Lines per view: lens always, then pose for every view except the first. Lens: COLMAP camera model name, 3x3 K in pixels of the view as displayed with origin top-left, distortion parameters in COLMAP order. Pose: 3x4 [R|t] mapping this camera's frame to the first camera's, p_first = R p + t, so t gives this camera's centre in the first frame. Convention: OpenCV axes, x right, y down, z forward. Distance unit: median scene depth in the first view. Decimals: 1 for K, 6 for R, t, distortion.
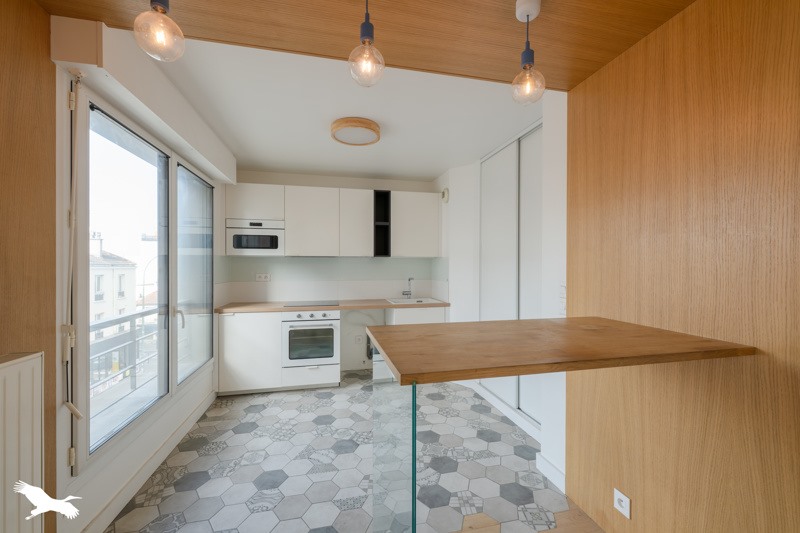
lens RADIAL K [[324.6, 0, 409.4], [0, 324.6, 268.4], [0, 0, 1]] dist [-0.001151, -0.000179]
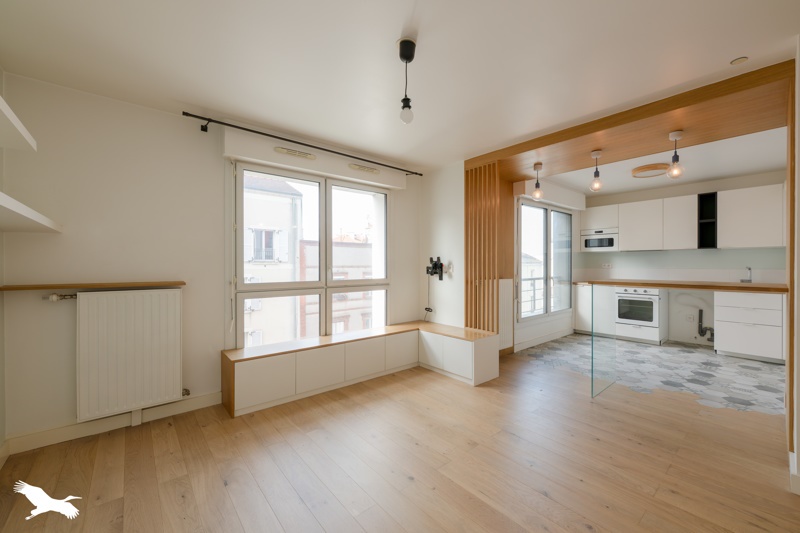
lens RADIAL K [[324.6, 0, 396.6], [0, 324.6, 264.0], [0, 0, 1]] dist [-0.001151, -0.000179]
pose [[0.432549, -0.002280, -0.901608, 0.571161], [-0.005014, 0.999975, -0.004934, 0.037410], [0.901597, 0.006655, 0.432526, -0.627176]]
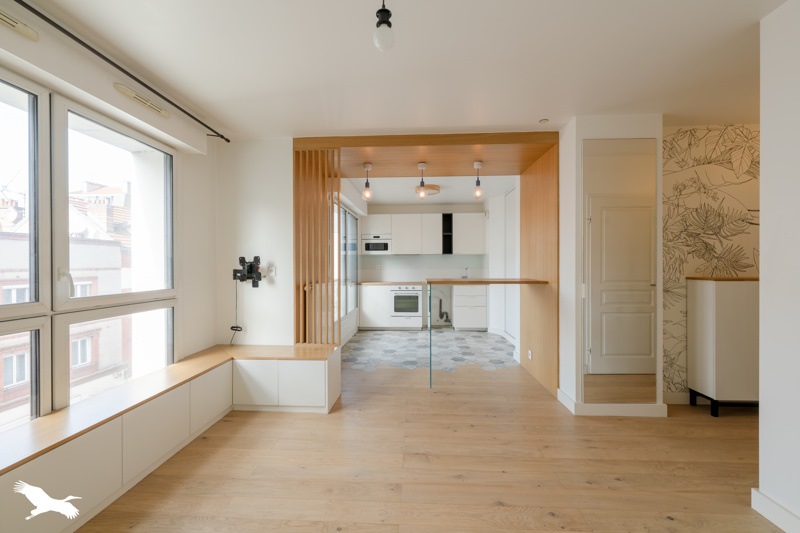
lens RADIAL K [[324.6, 0, 406.1], [0, 324.6, 265.2], [0, 0, 1]] dist [-0.001151, -0.000179]
pose [[0.956932, -0.004917, -0.290271, 0.216486], [0.002738, 0.999965, -0.007913, 0.036900], [0.290299, 0.006778, 0.956912, -0.708998]]
